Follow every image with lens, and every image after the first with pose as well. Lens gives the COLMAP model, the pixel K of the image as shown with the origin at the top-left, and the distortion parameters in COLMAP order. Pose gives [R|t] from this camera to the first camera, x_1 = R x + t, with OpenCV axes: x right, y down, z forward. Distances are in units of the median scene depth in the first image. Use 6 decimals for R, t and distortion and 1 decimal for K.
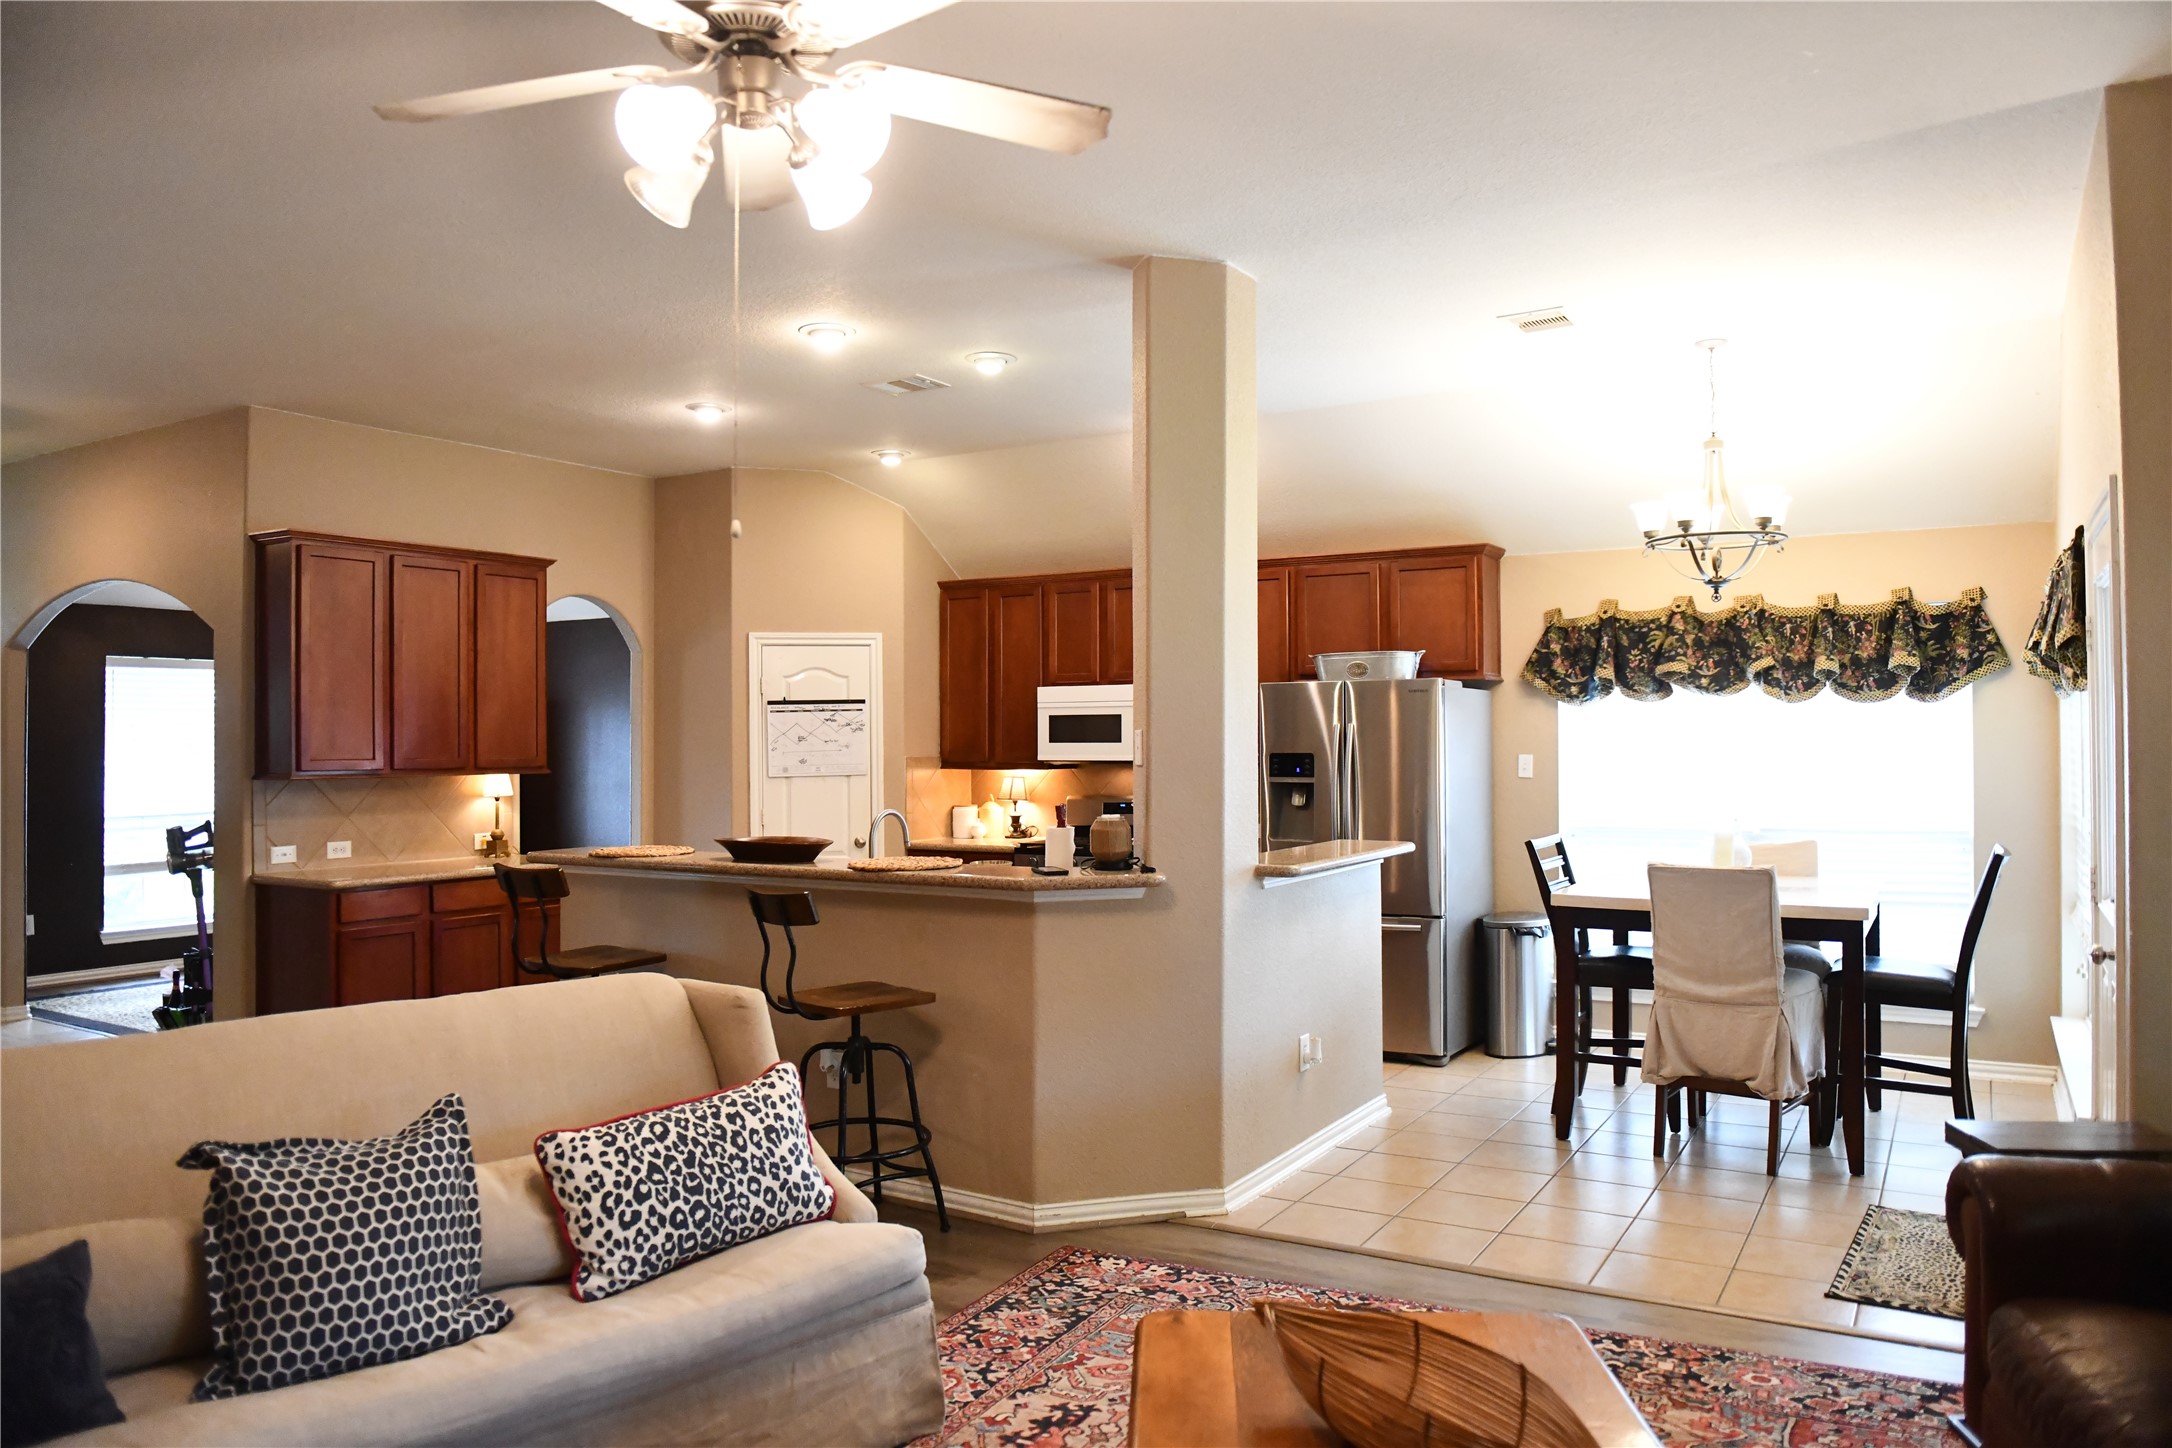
lens RADIAL K [[1479.3, 0, 1086.0], [0, 1479.3, 724.0], [0, 0, 1]] dist [-0.030821, 0.000991]
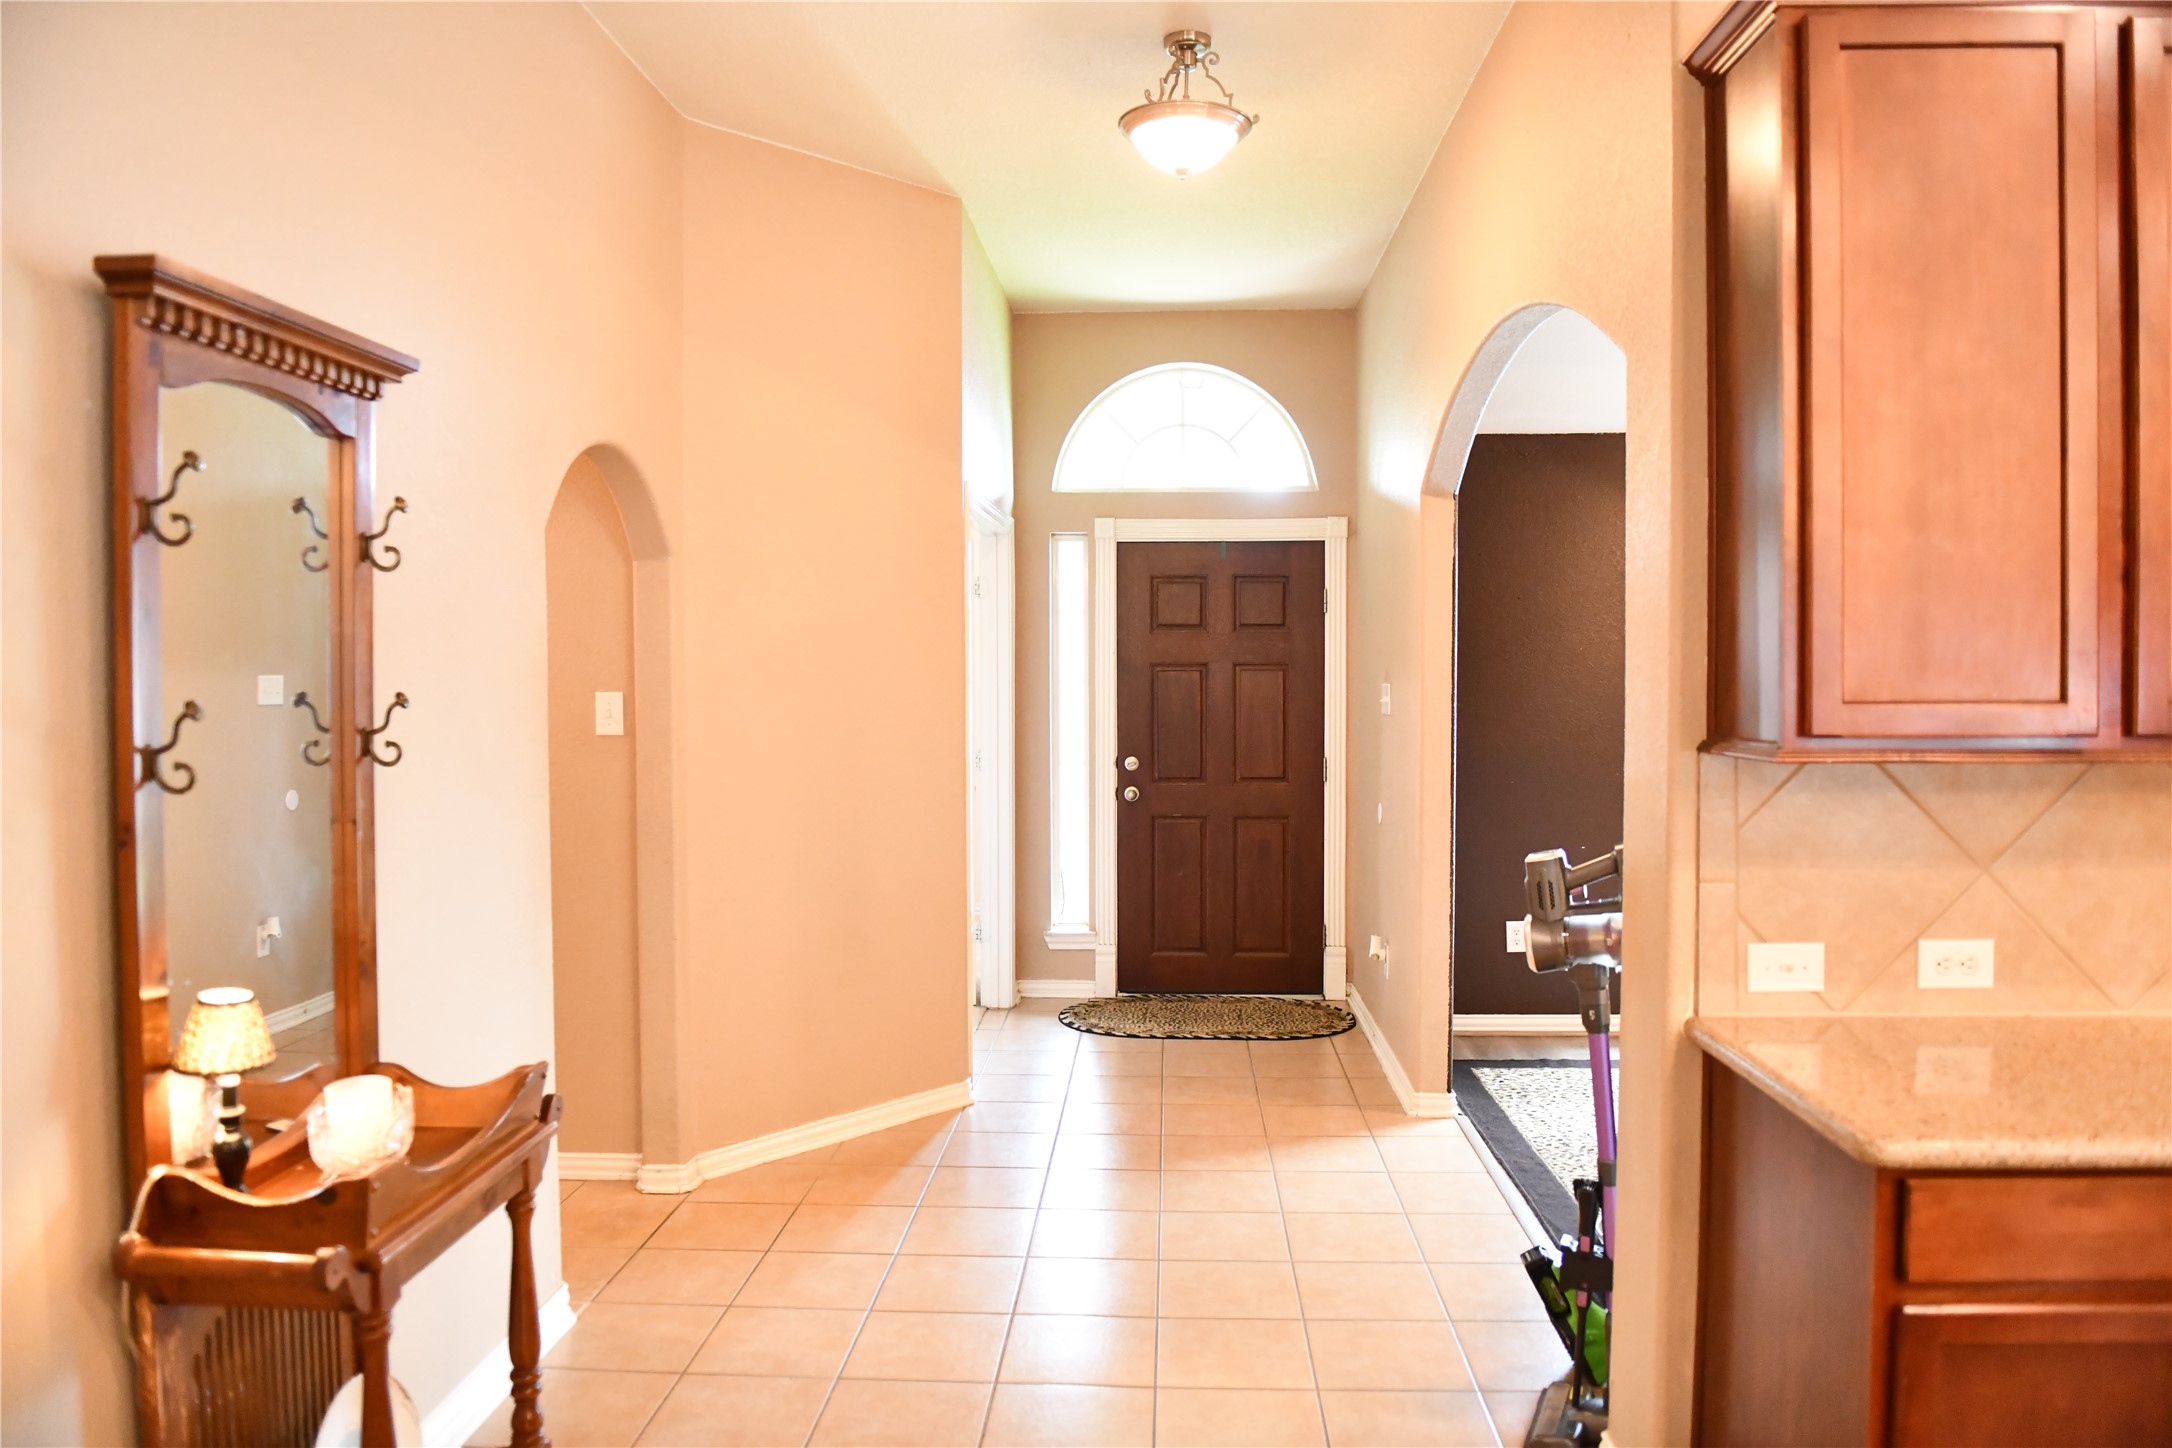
lens RADIAL K [[1479.3, 0, 1086.0], [0, 1479.3, 724.0], [0, 0, 1]] dist [-0.030821, 0.000991]
pose [[0.471030, 0.036861, -0.881347, -0.309510], [0.014295, 0.998676, 0.049408, 0.010982], [0.882001, -0.035871, 0.469880, 0.669537]]
